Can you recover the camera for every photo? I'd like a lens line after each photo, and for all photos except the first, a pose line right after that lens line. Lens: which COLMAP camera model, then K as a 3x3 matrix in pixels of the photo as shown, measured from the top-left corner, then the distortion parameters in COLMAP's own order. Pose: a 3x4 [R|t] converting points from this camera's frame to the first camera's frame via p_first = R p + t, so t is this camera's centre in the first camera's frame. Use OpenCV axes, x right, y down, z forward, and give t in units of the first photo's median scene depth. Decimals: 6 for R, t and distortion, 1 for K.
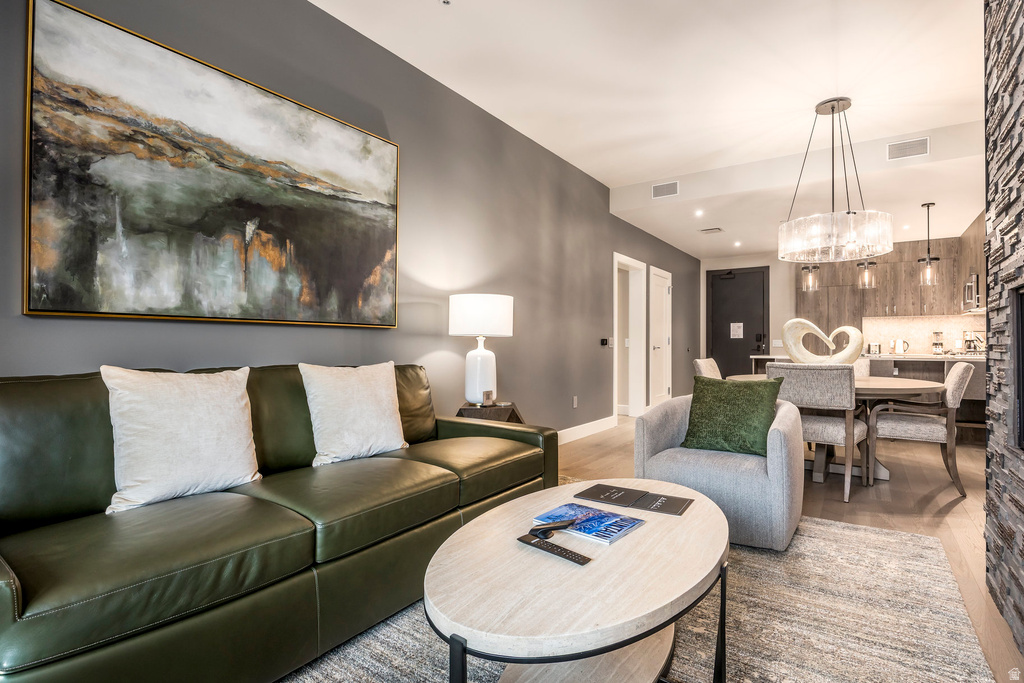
lens RADIAL K [[500.4, 0, 513.4], [0, 500.4, 338.8], [0, 0, 1]] dist [-0.000025, -0.000041]
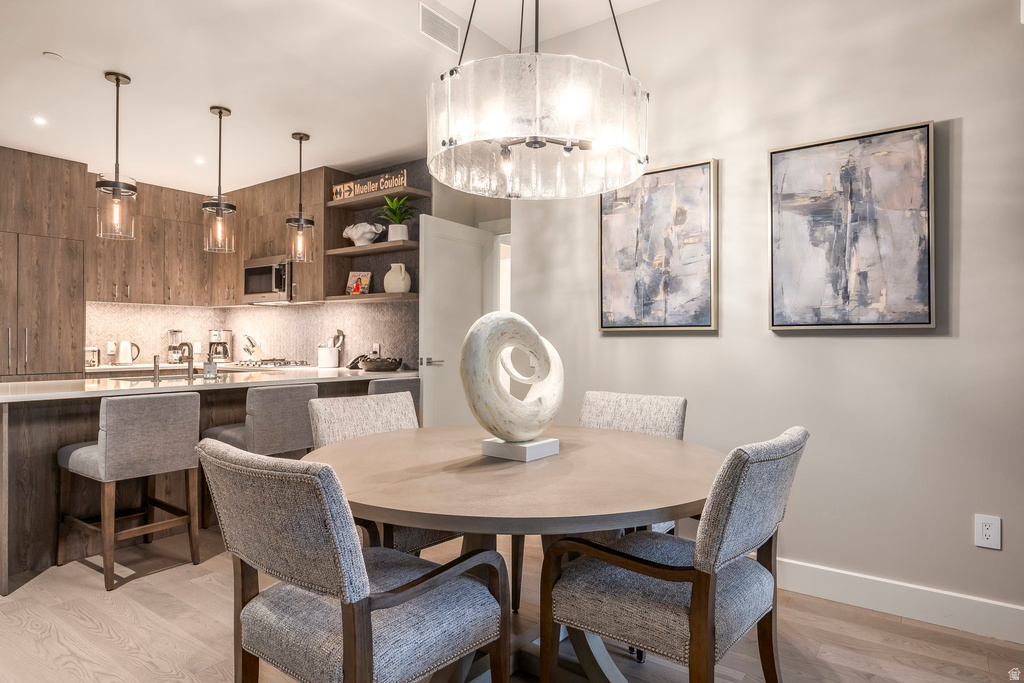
lens RADIAL K [[589.8, 0, 513.9], [0, 589.8, 338.7], [0, 0, 1]] dist [0.000179, -0.000285]
pose [[0.017886, -0.000780, 0.999840, 0.058823], [-0.018282, 0.999832, 0.001107, -0.010799], [-0.999673, -0.018299, 0.017869, 0.527132]]
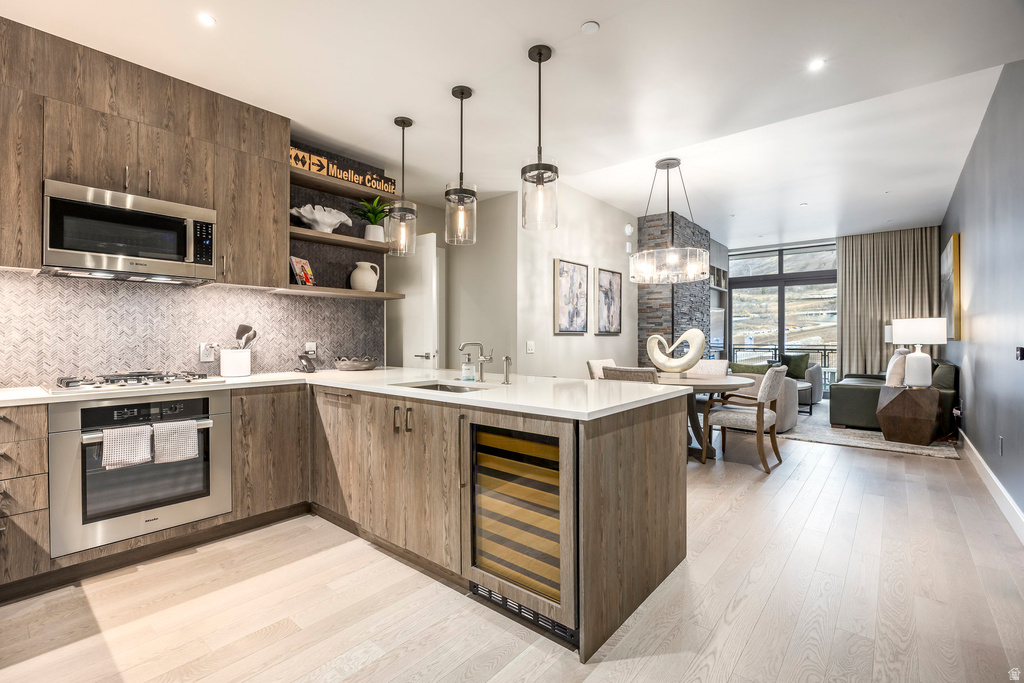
lens RADIAL K [[466.0, 0, 517.6], [0, 466.0, 341.8], [0, 0, 1]] dist [-0.002800, -0.000217]
pose [[-0.996105, -0.006696, 0.087922, 0.569116], [-0.007132, 0.999964, -0.004641, 0.001201], [-0.087888, -0.005250, -0.996117, 1.286684]]
